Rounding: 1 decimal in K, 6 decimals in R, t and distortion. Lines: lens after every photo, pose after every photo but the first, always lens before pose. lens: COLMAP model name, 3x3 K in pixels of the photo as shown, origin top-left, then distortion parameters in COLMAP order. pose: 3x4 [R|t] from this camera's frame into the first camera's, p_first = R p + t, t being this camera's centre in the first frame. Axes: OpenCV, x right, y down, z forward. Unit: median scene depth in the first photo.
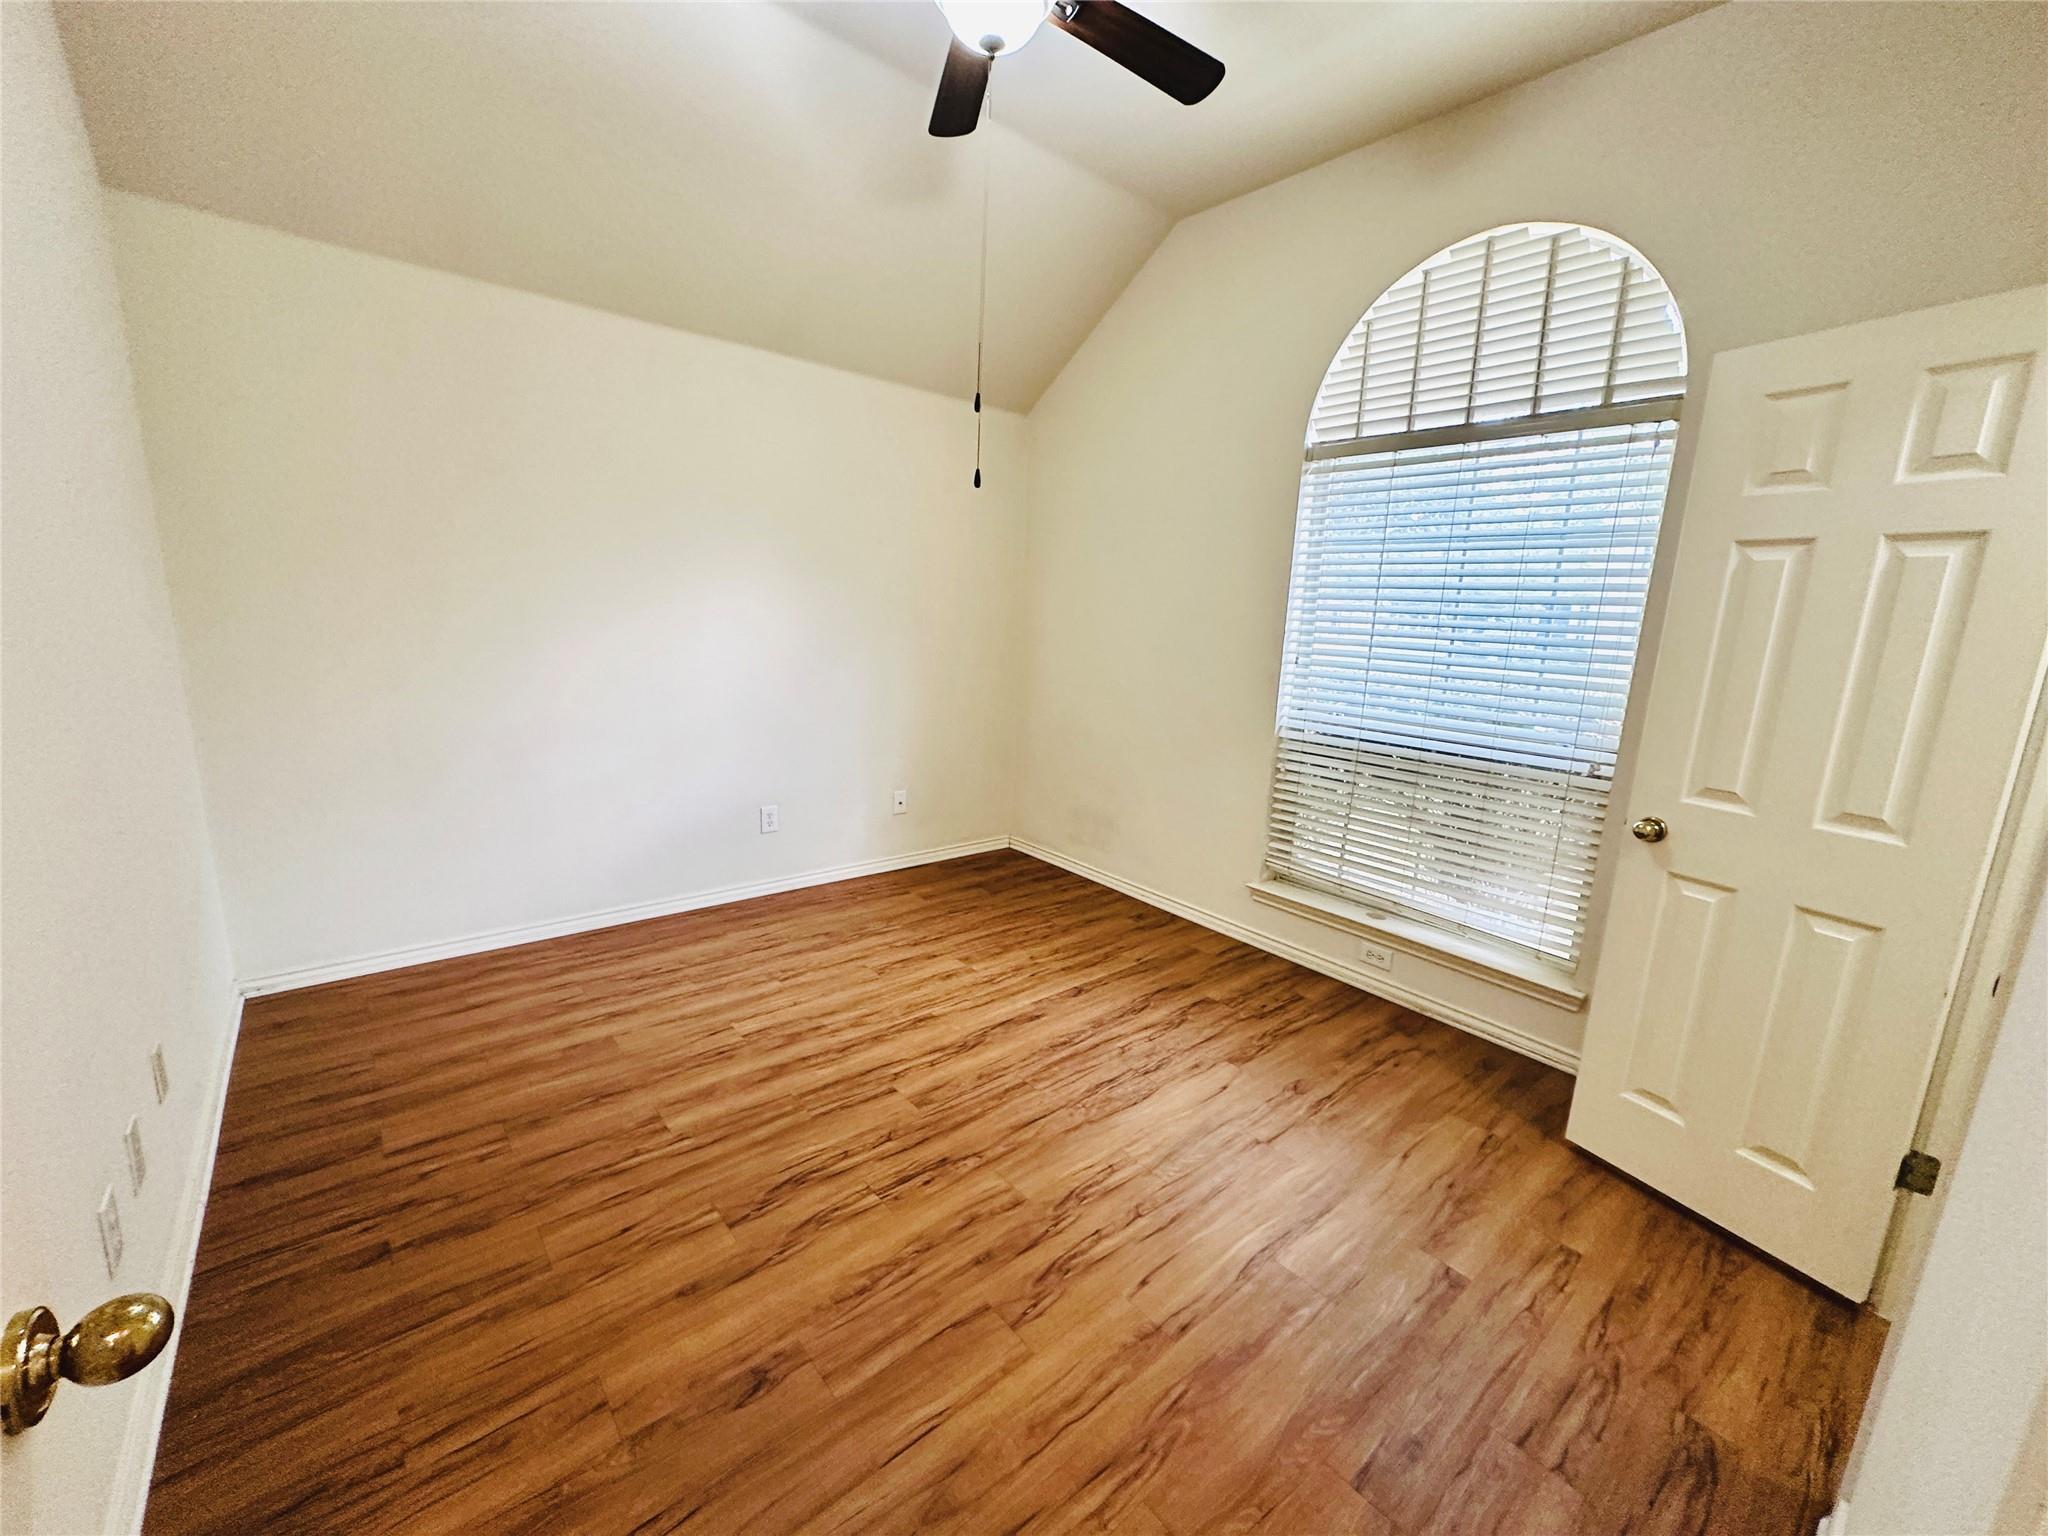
lens RADIAL K [[813.1, 0, 1021.7], [0, 813.1, 766.7], [0, 0, 1]] dist [-0.003594, 0.000779]
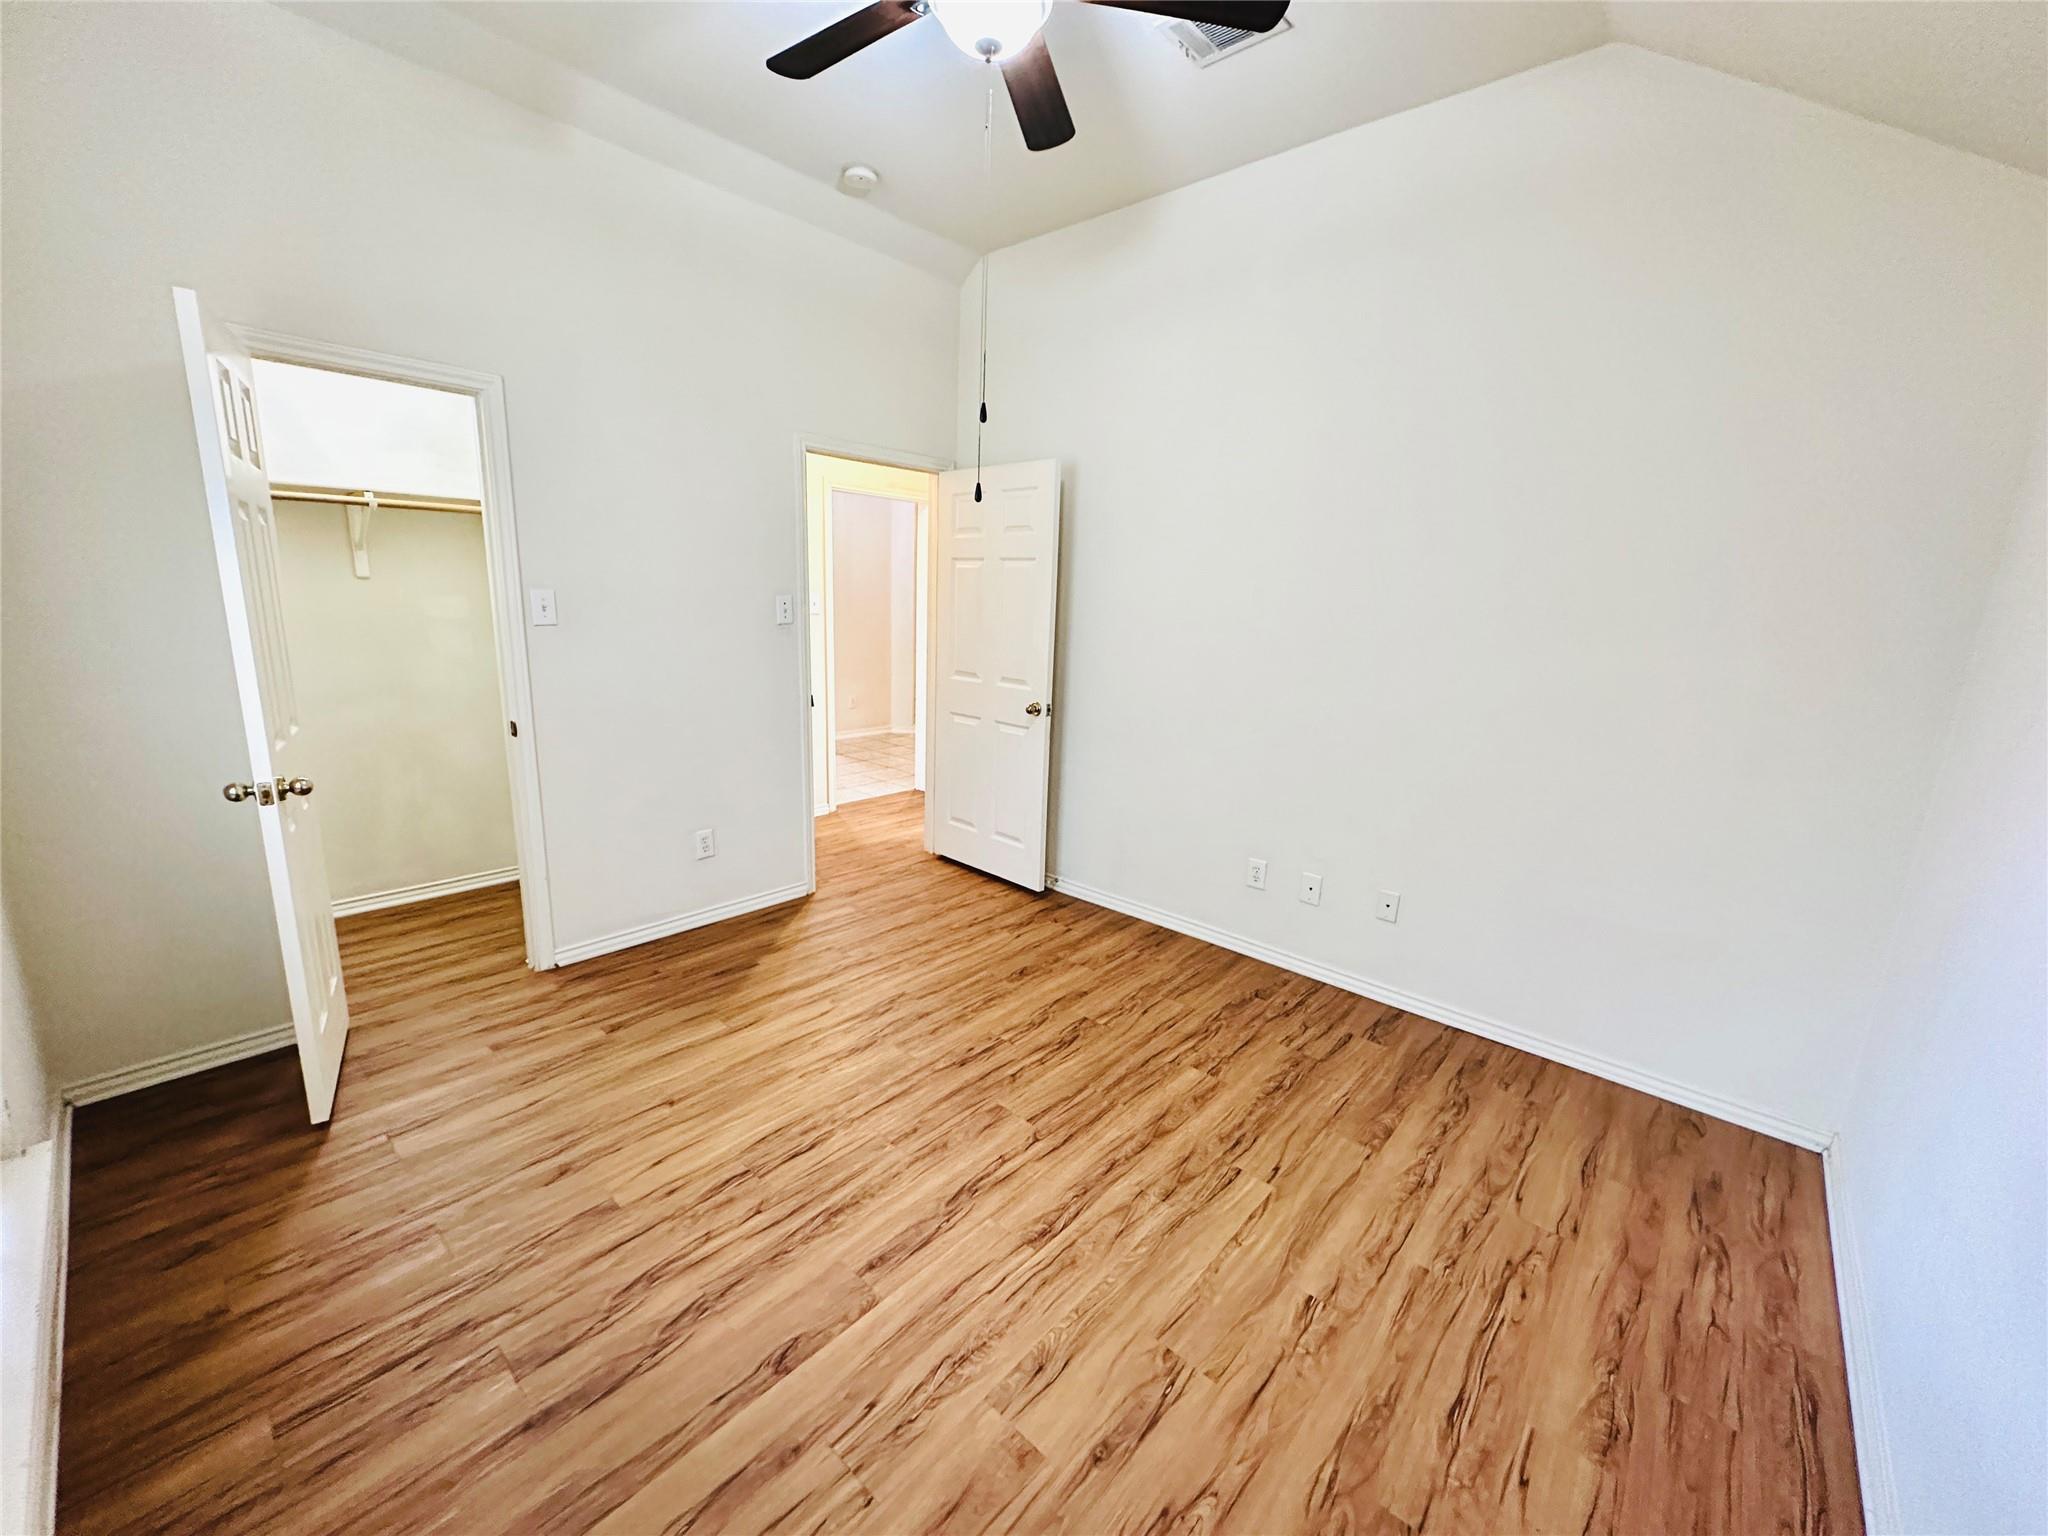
lens RADIAL K [[813.1, 0, 1021.7], [0, 813.1, 766.7], [0, 0, 1]] dist [-0.003594, 0.000779]
pose [[-0.987436, -0.049536, -0.150052, 0.021240], [-0.104727, 0.916241, 0.386698, -0.371769], [0.118328, 0.397554, -0.909917, 1.721481]]
